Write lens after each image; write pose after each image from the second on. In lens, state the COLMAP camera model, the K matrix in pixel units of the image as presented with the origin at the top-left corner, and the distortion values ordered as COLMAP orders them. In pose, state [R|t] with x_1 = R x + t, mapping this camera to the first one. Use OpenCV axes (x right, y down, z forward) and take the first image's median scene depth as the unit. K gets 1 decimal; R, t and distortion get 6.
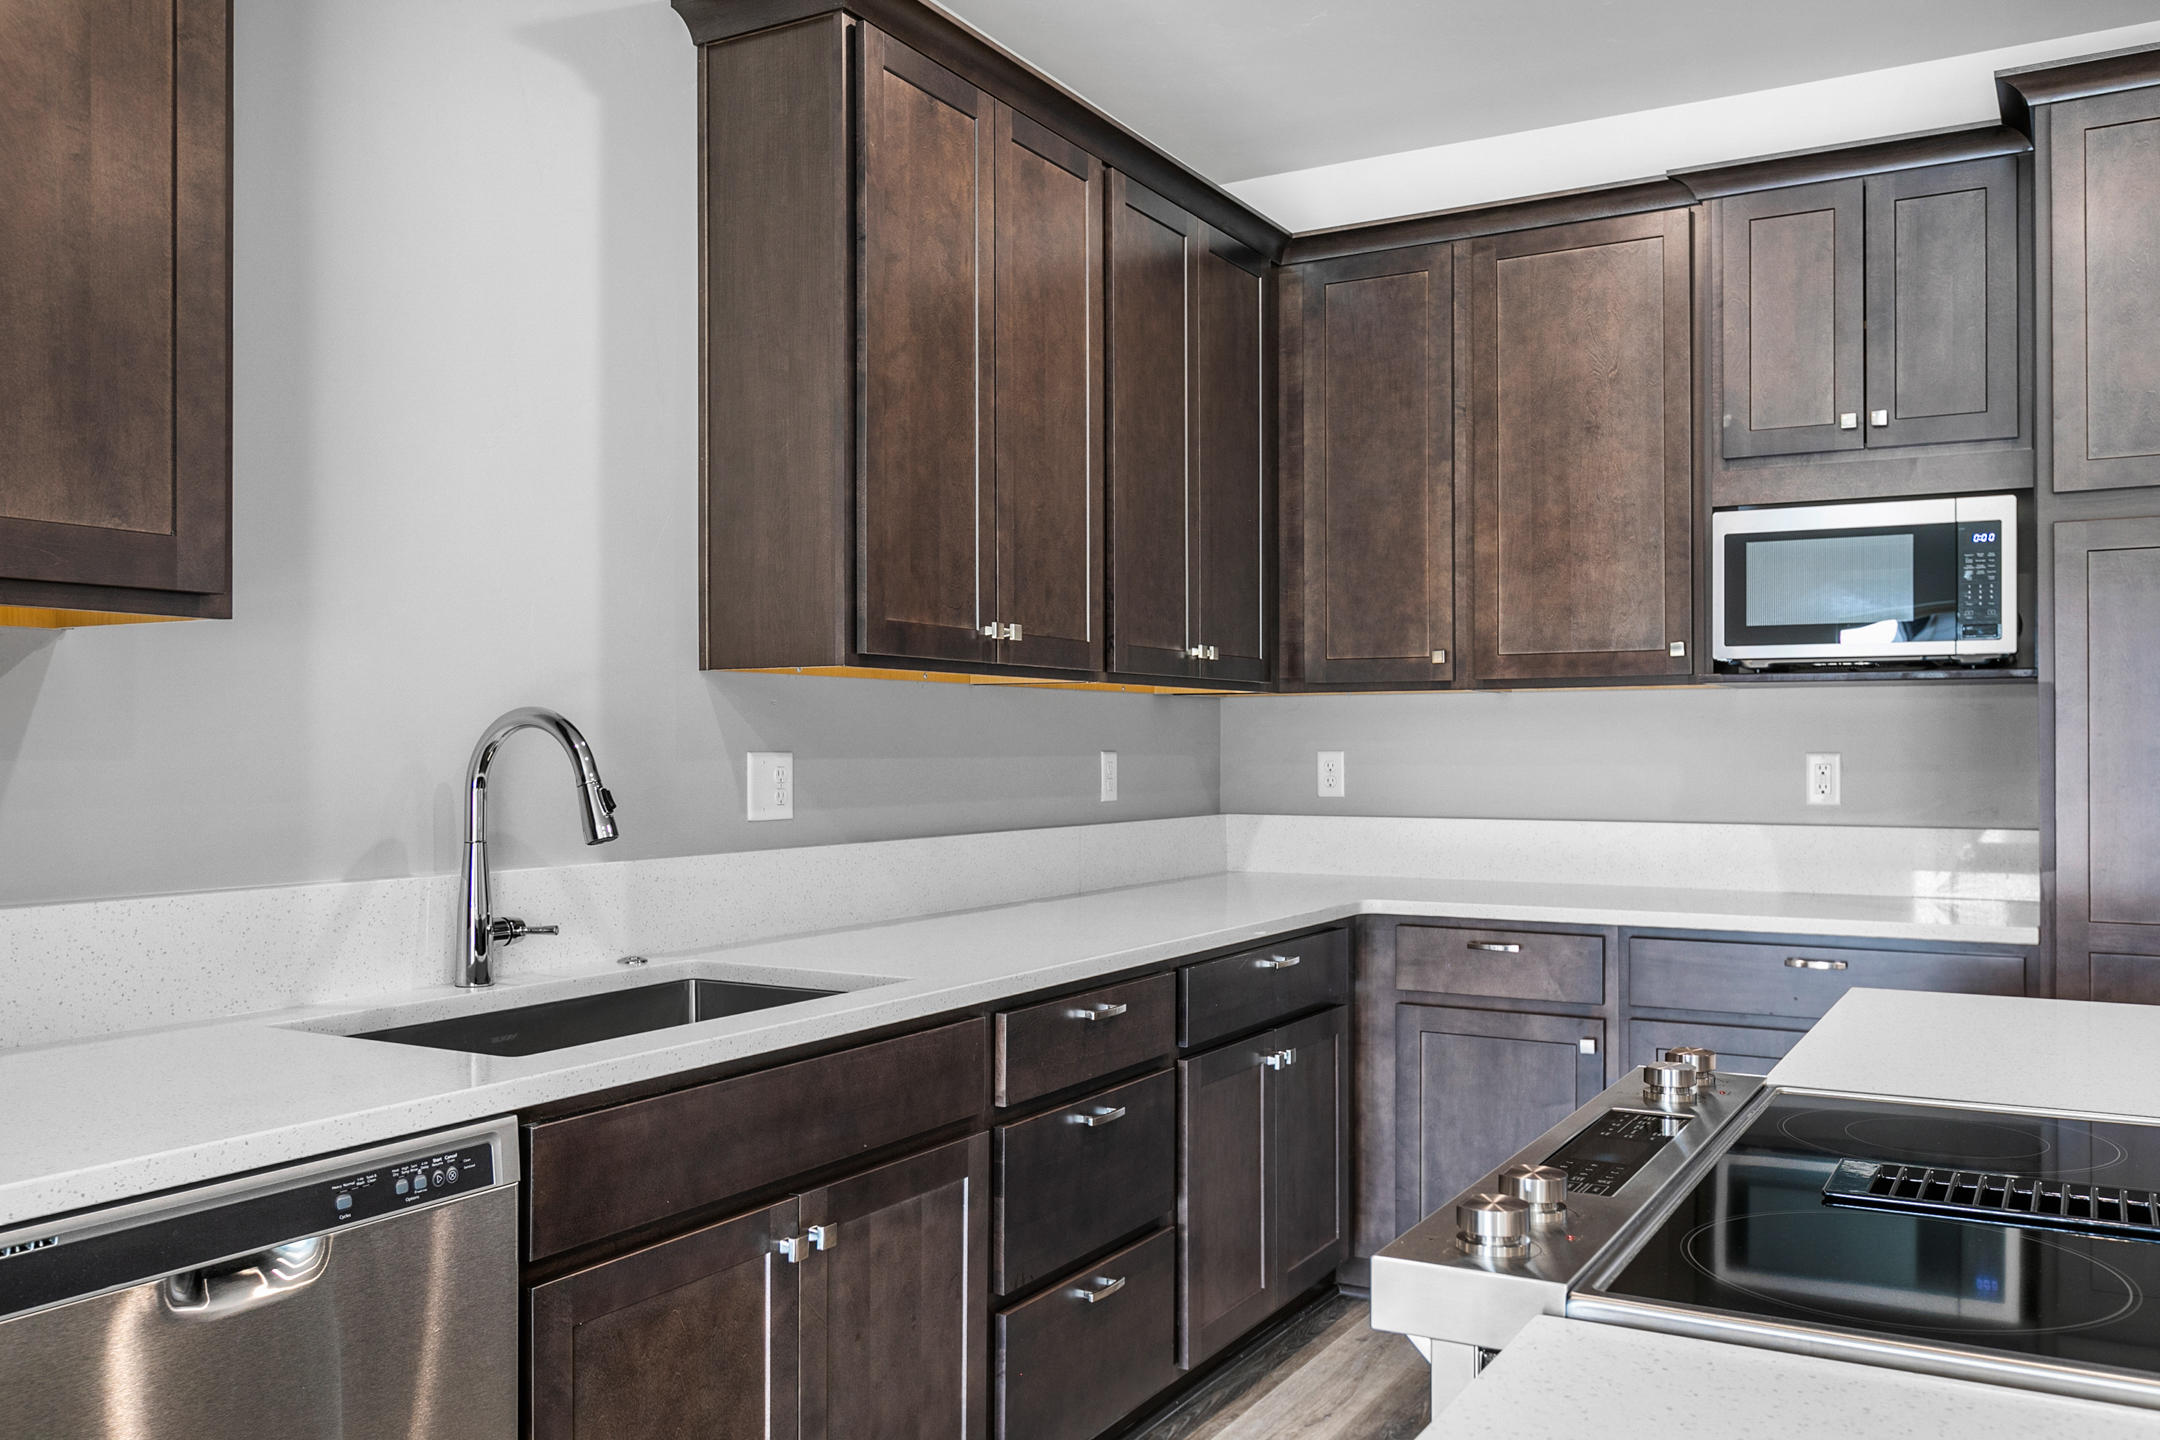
lens RADIAL K [[1767.5, 0, 1081.8], [0, 1767.5, 727.8], [0, 0, 1]] dist [-0.003071, 0.006617]
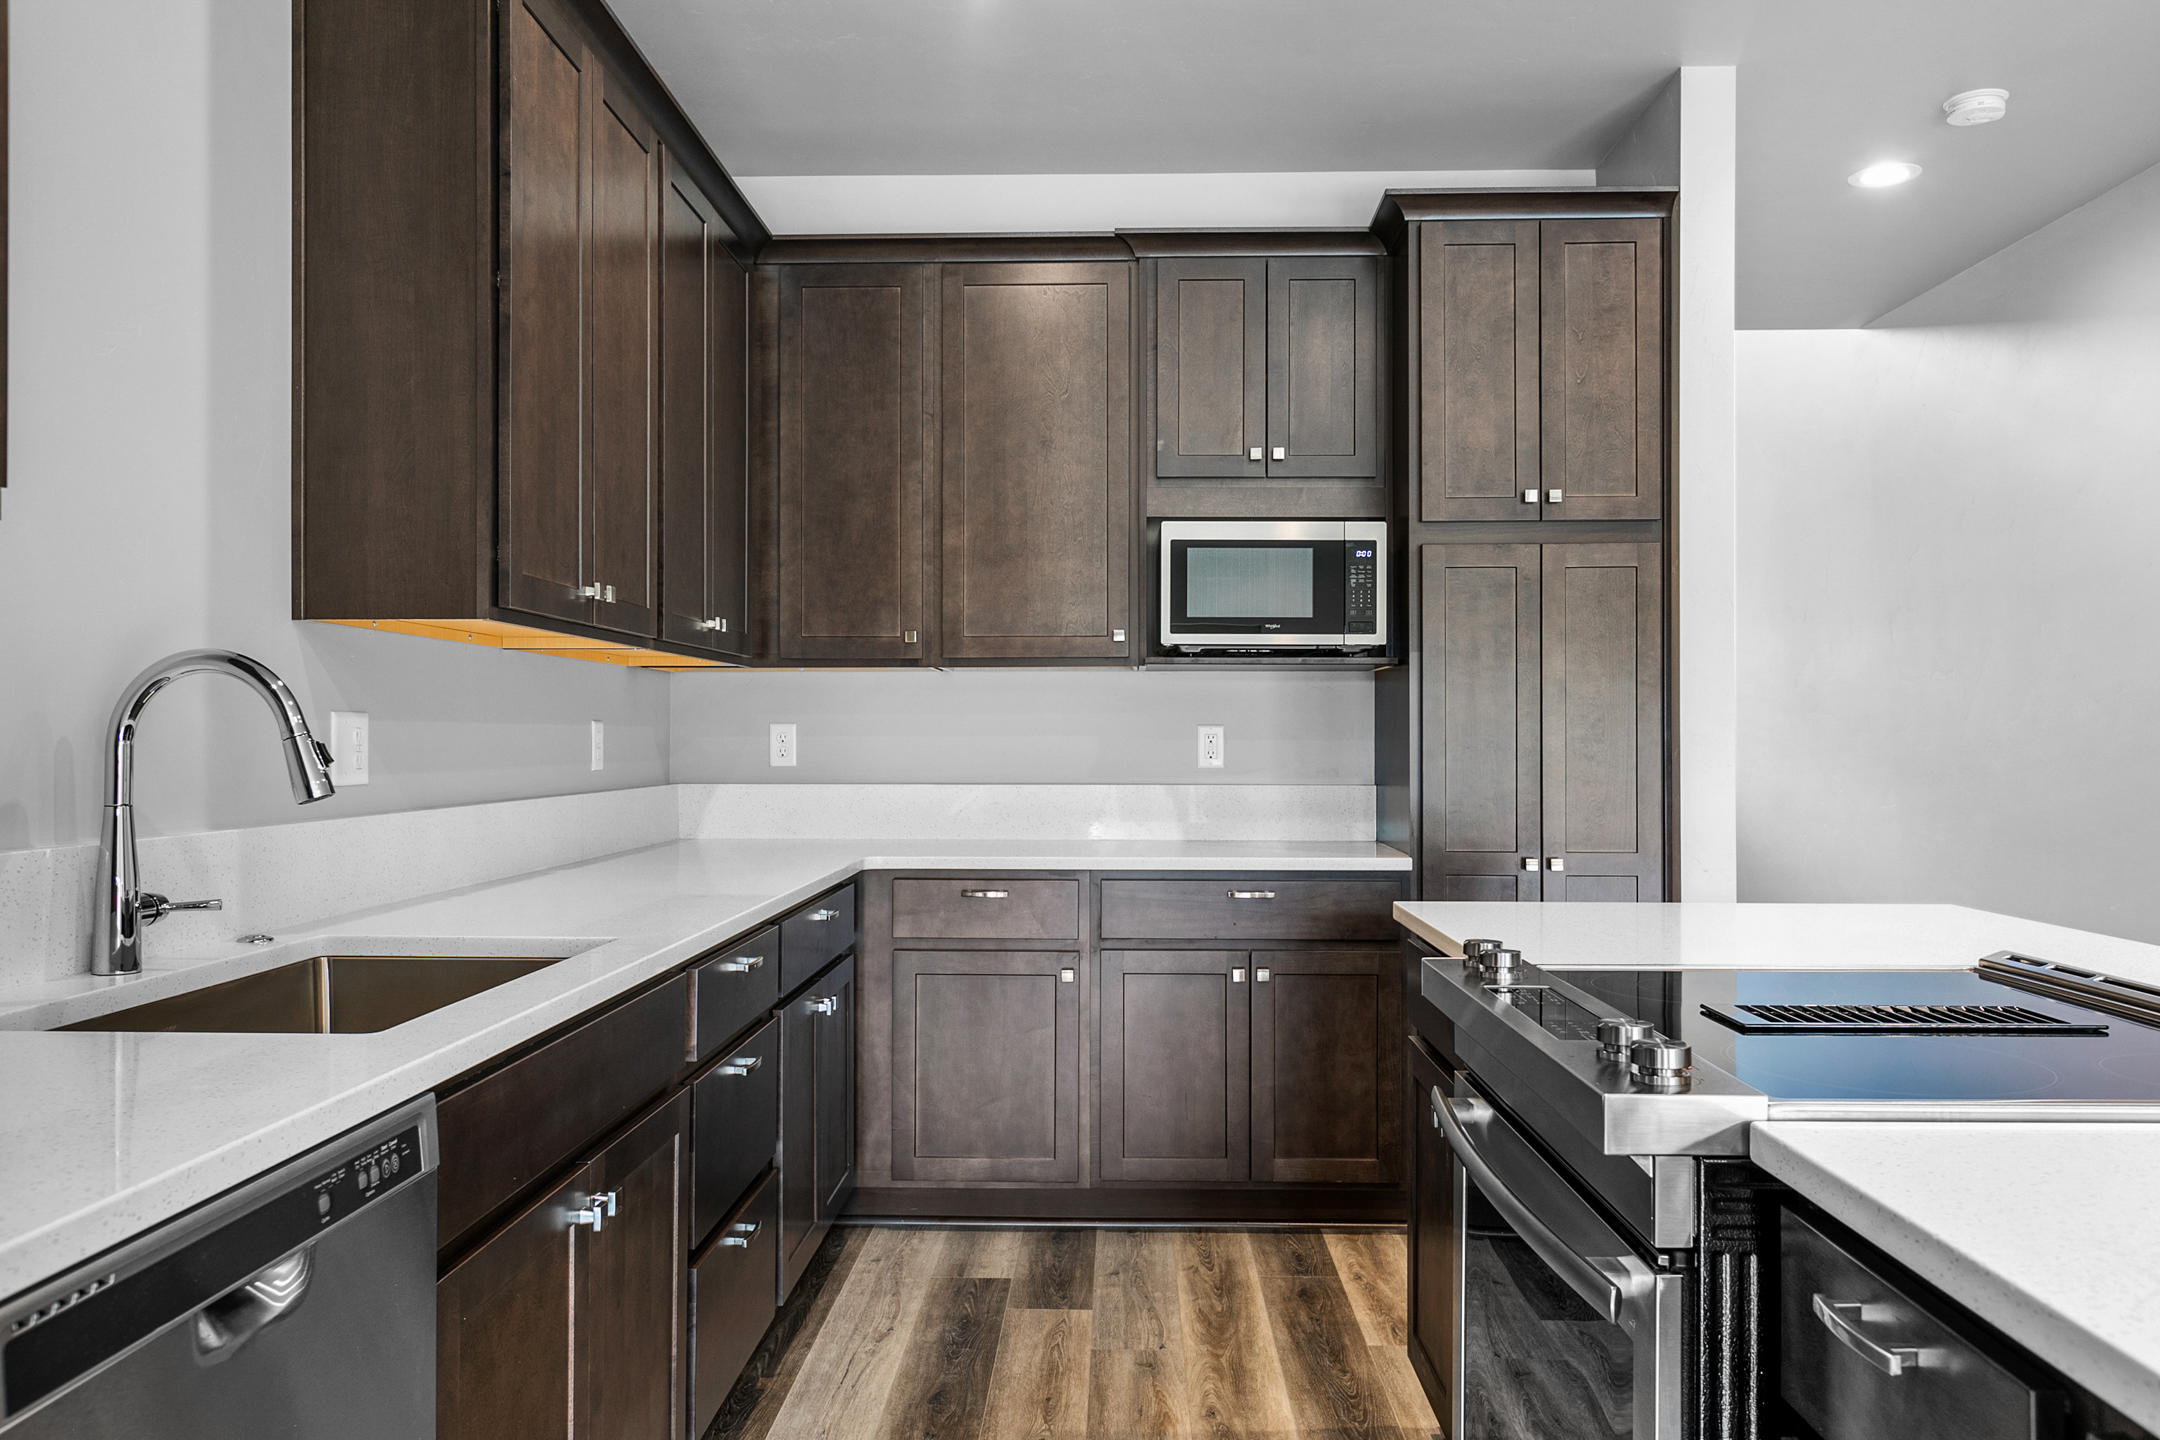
lens RADIAL K [[1623.3, 0, 1082.8], [0, 1623.3, 715.6], [0, 0, 1]] dist [0.010204, -0.002199]
pose [[0.882705, 0.007626, 0.469865, -0.213620], [-0.006412, 0.999971, -0.004184, 0.015164], [-0.469883, 0.000681, 0.882728, 0.059930]]
